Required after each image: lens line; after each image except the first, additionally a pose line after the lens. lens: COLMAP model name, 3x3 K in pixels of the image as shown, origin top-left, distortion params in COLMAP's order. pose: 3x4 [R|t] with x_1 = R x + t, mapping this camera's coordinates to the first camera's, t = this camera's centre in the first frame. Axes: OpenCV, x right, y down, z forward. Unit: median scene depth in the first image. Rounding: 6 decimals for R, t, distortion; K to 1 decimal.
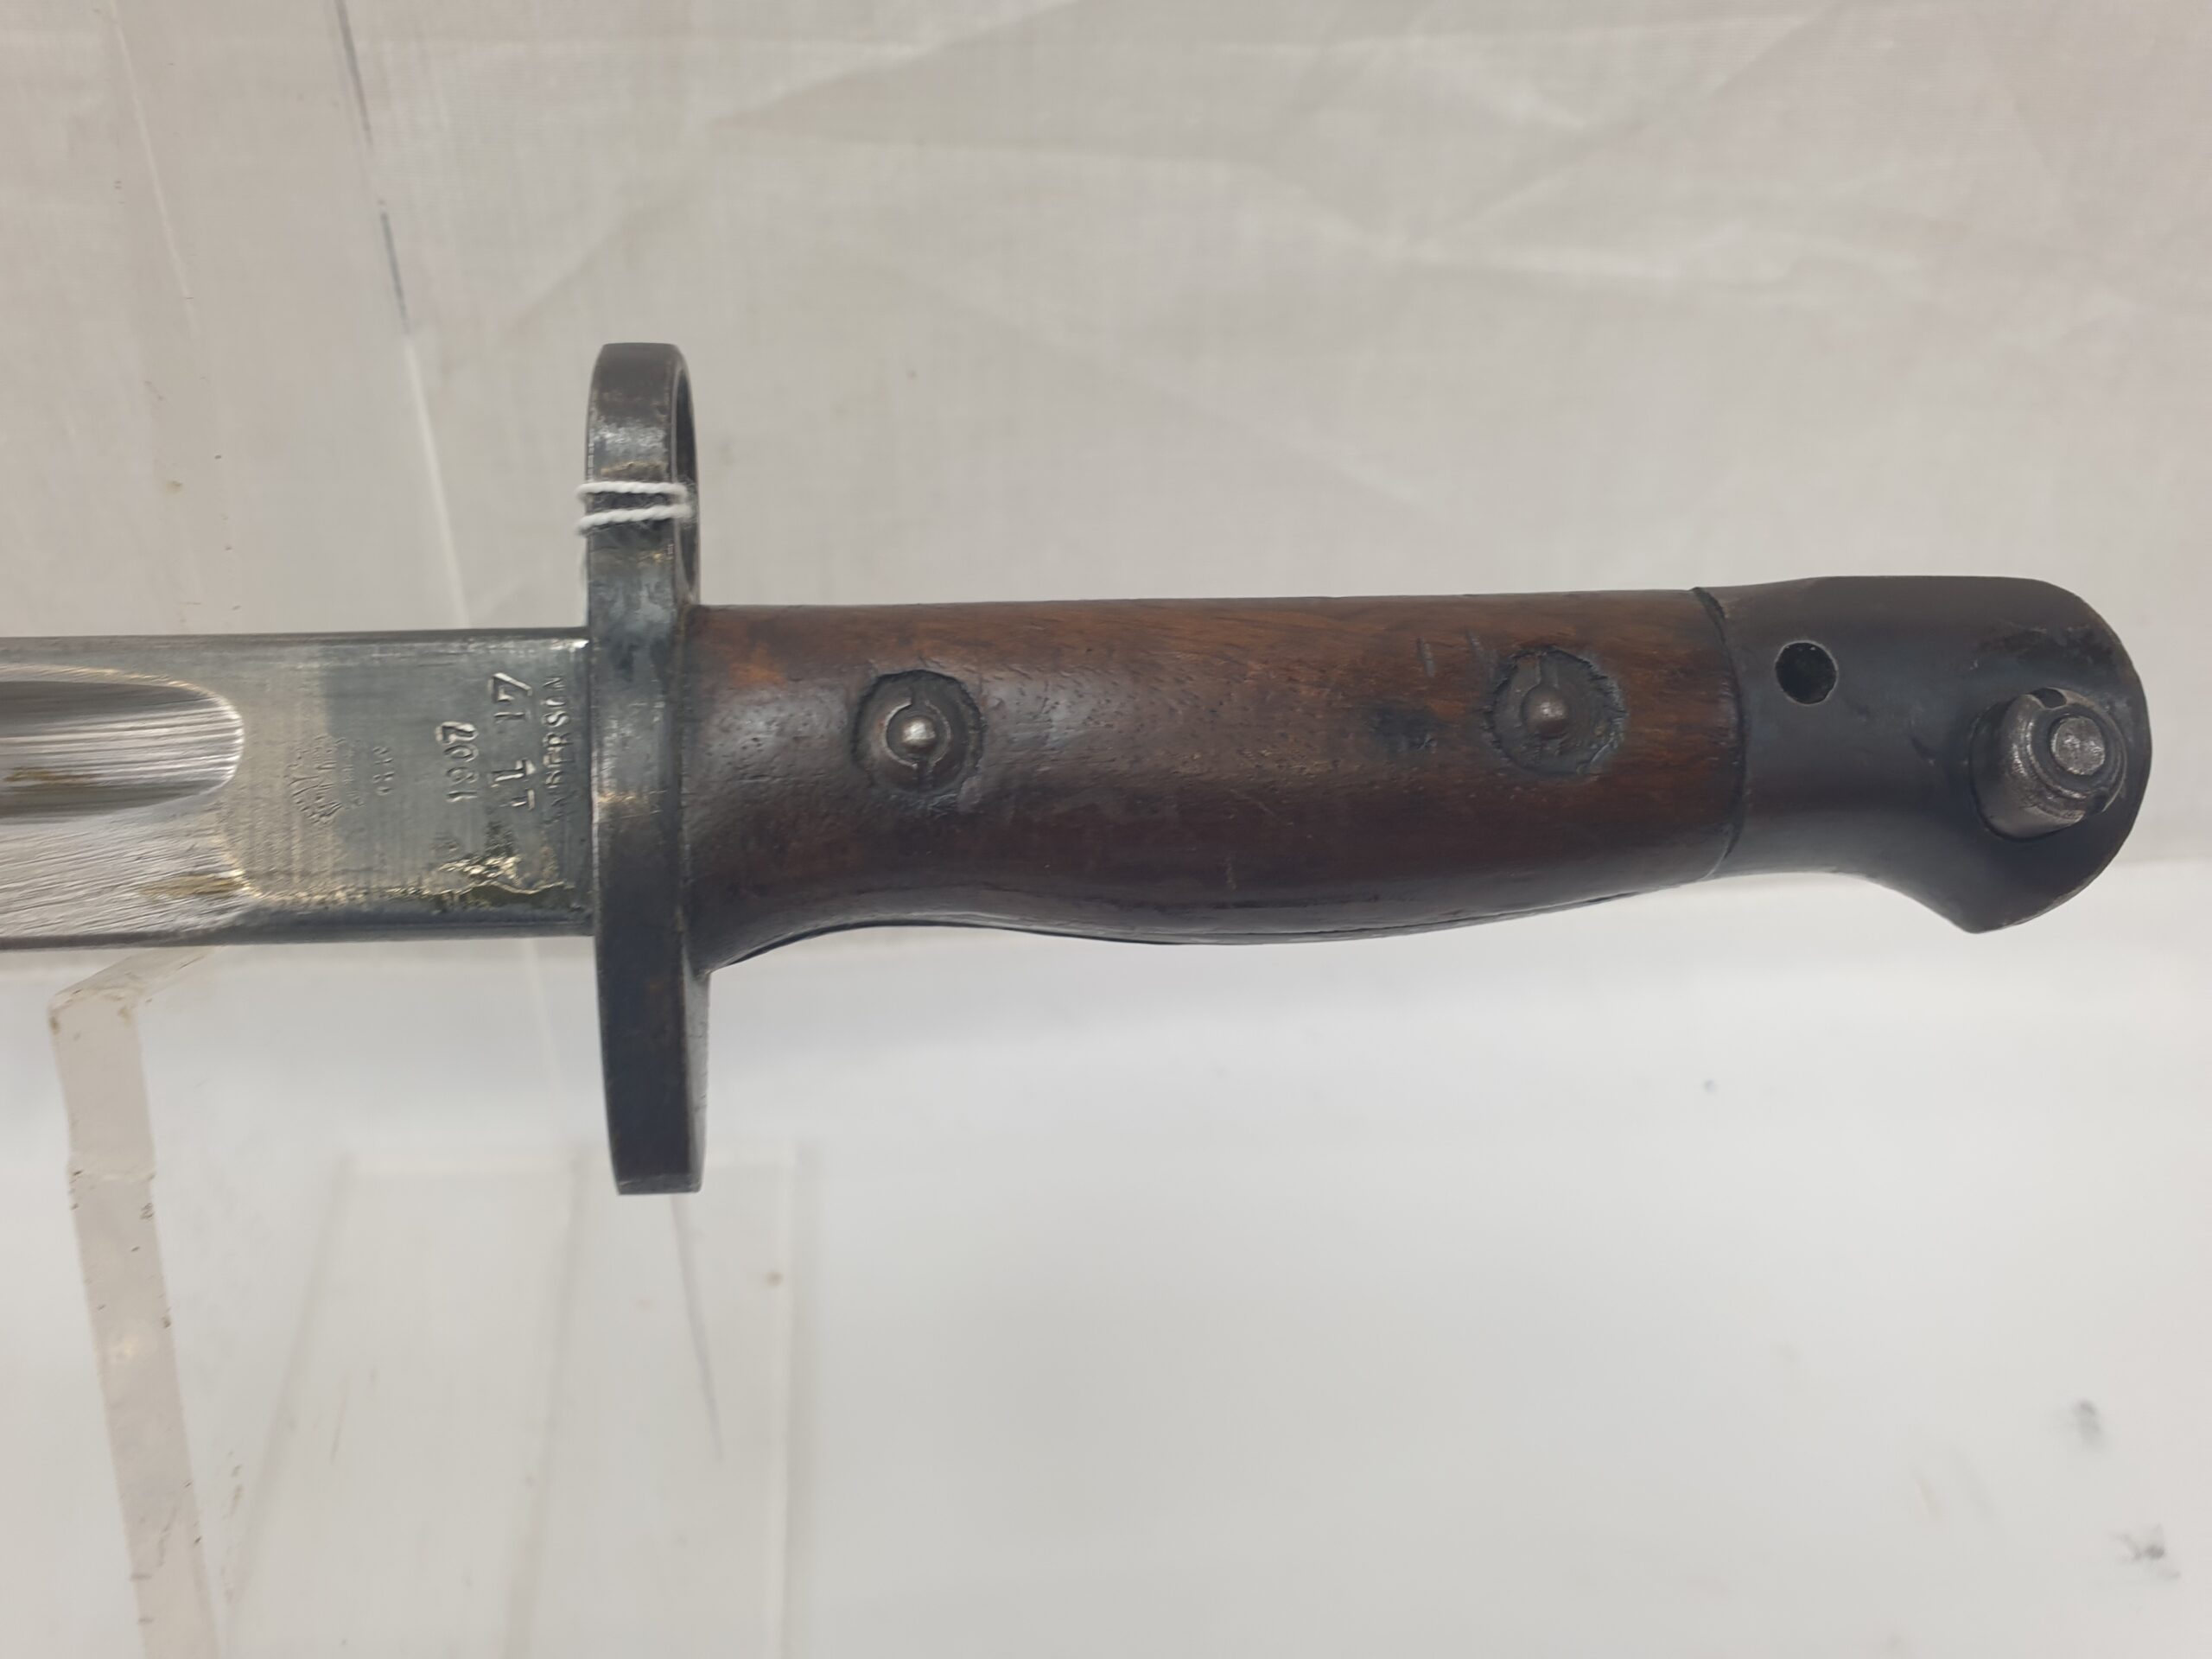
lens RADIAL K [[1878.5, 0, 1071.2], [0, 1878.5, 804.3], [0, 0, 1]] dist [-0.102978, 0.104583]
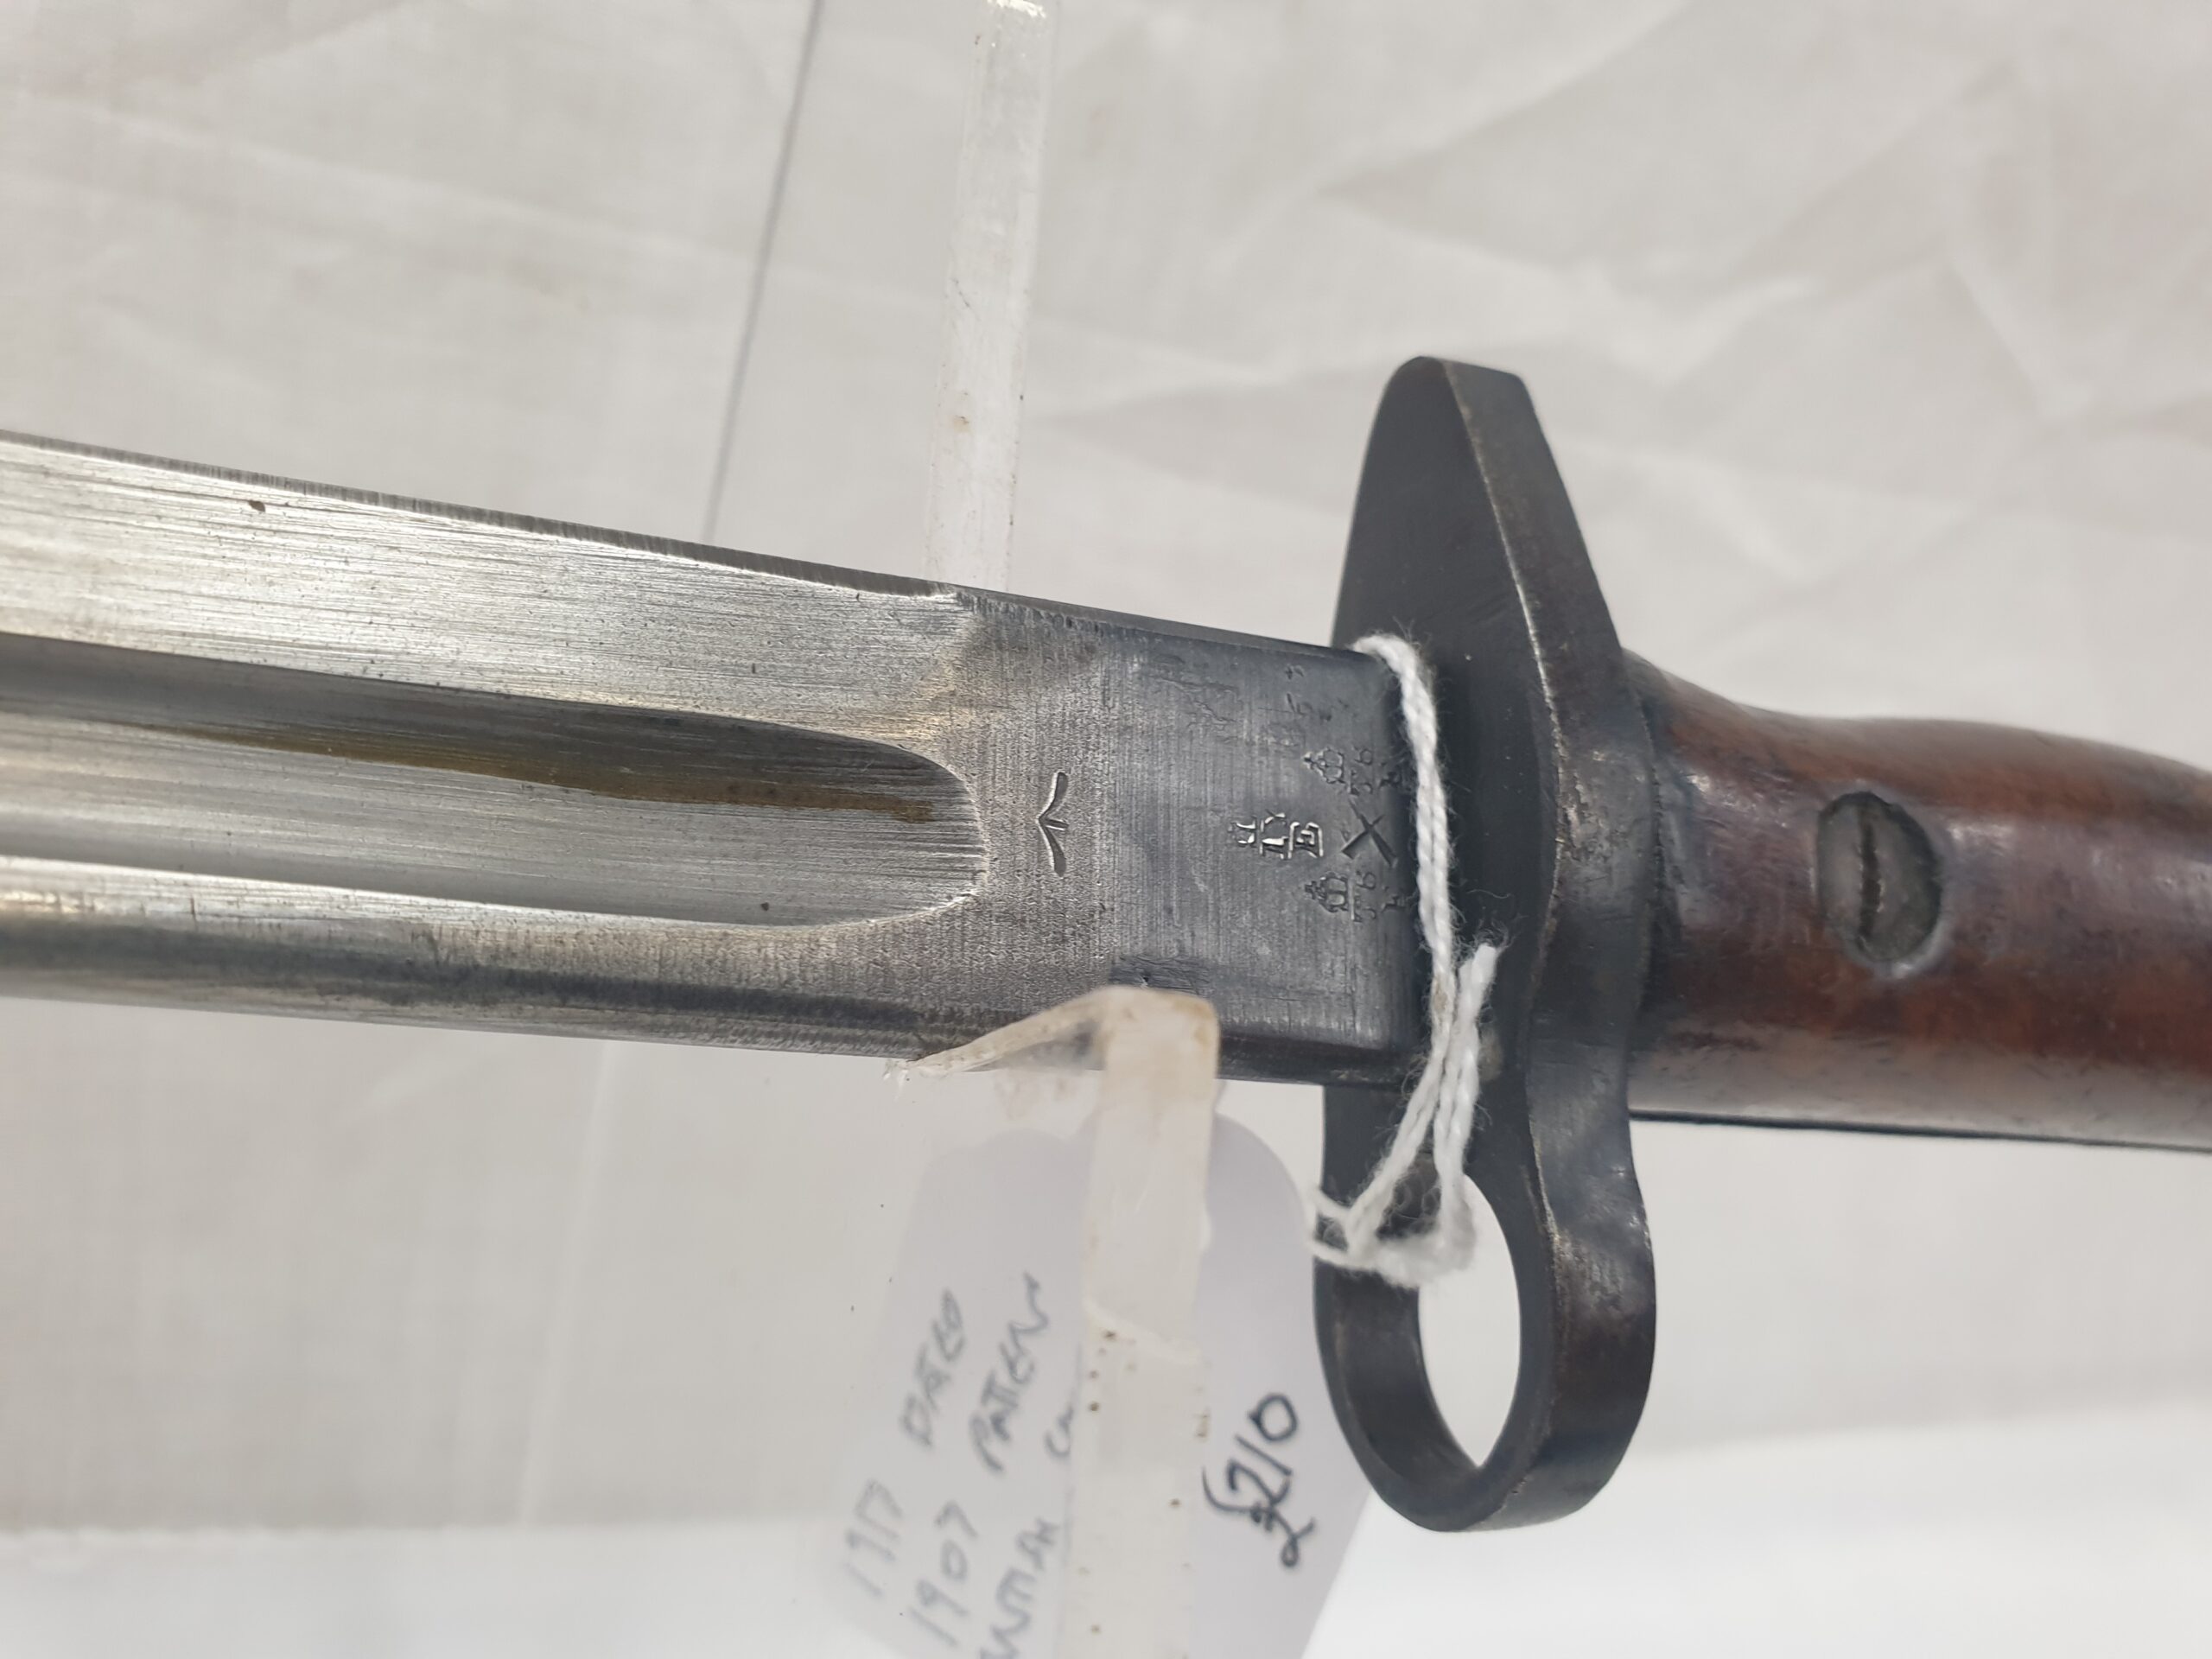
lens RADIAL K [[1875.9, 0, 1112.5], [0, 1875.9, 820.3], [0, 0, 1]] dist [0.039857, -0.001436]
pose [[0.949312, 0.091923, 0.300595, -0.634040], [0.028671, 0.926977, -0.374020, 0.223006], [-0.313026, 0.363680, 0.877355, 0.425351]]
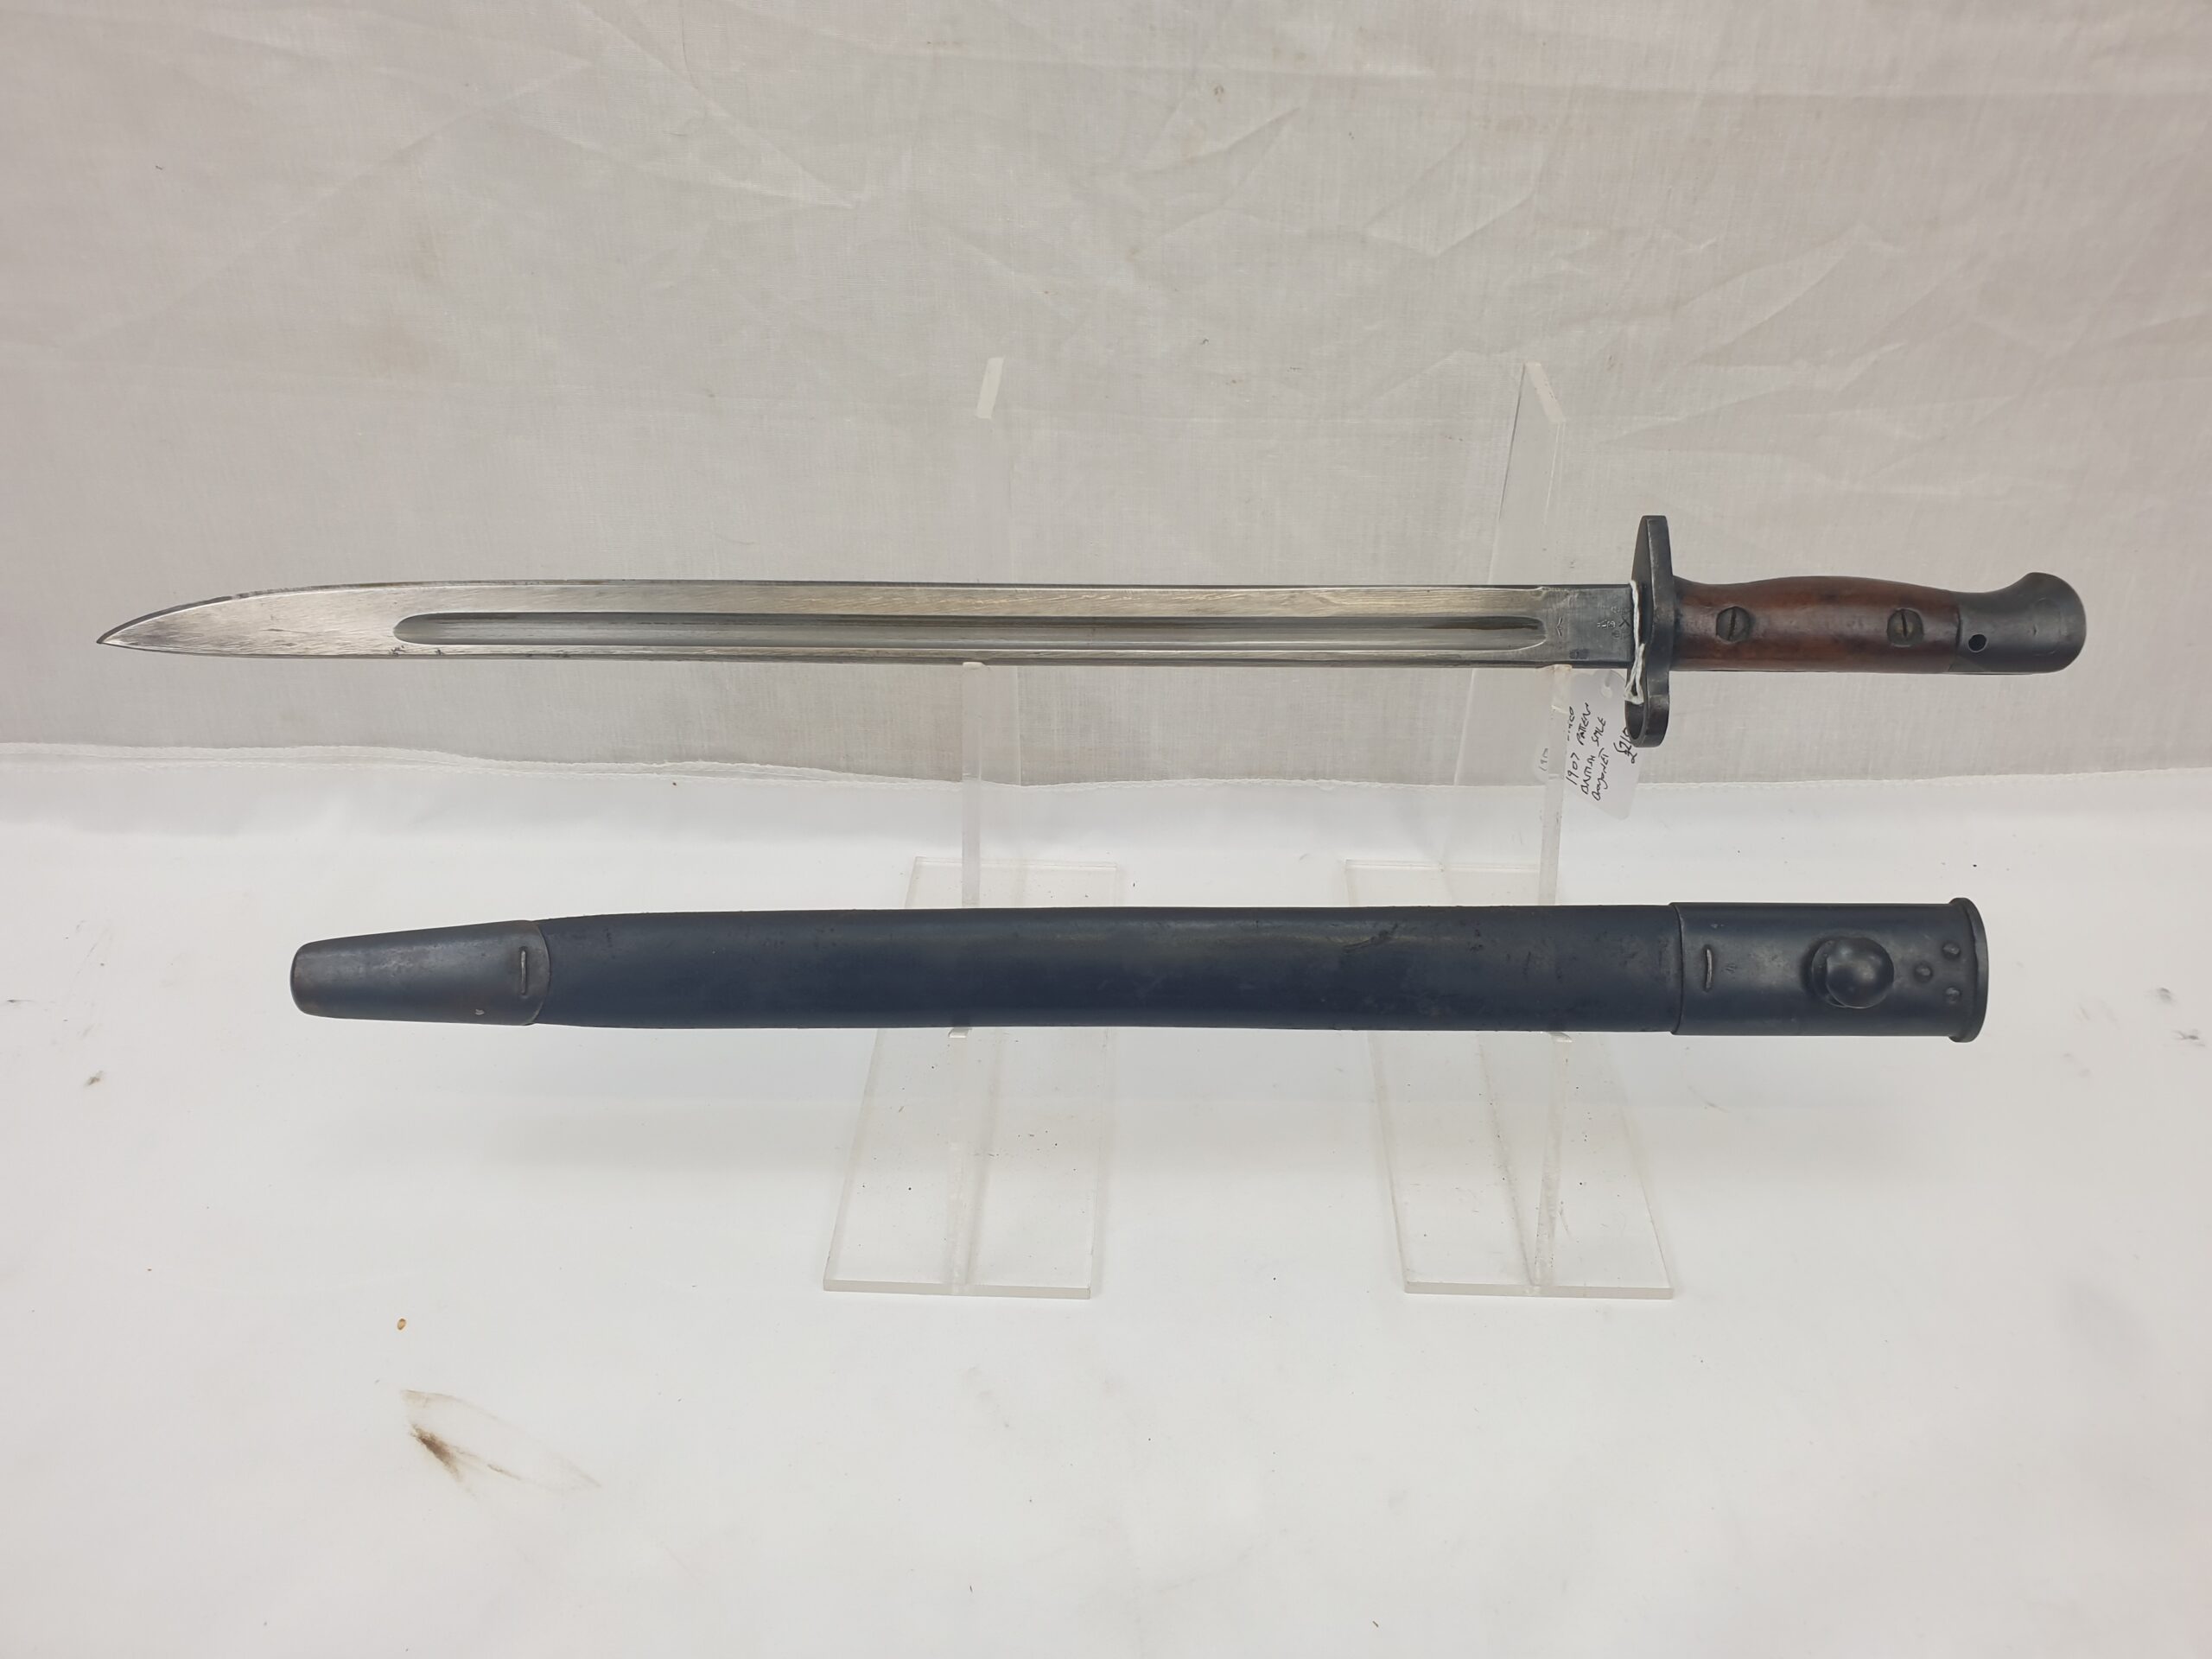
lens RADIAL K [[1876.1, 0, 1147.6], [0, 1876.1, 788.9], [0, 0, 1]] dist [0.035501, 0.004378]
pose [[0.996304, 0.017468, -0.084102, -0.962953], [-0.027045, 0.993098, -0.114123, 0.762036], [0.081528, 0.115976, 0.989900, -2.787547]]
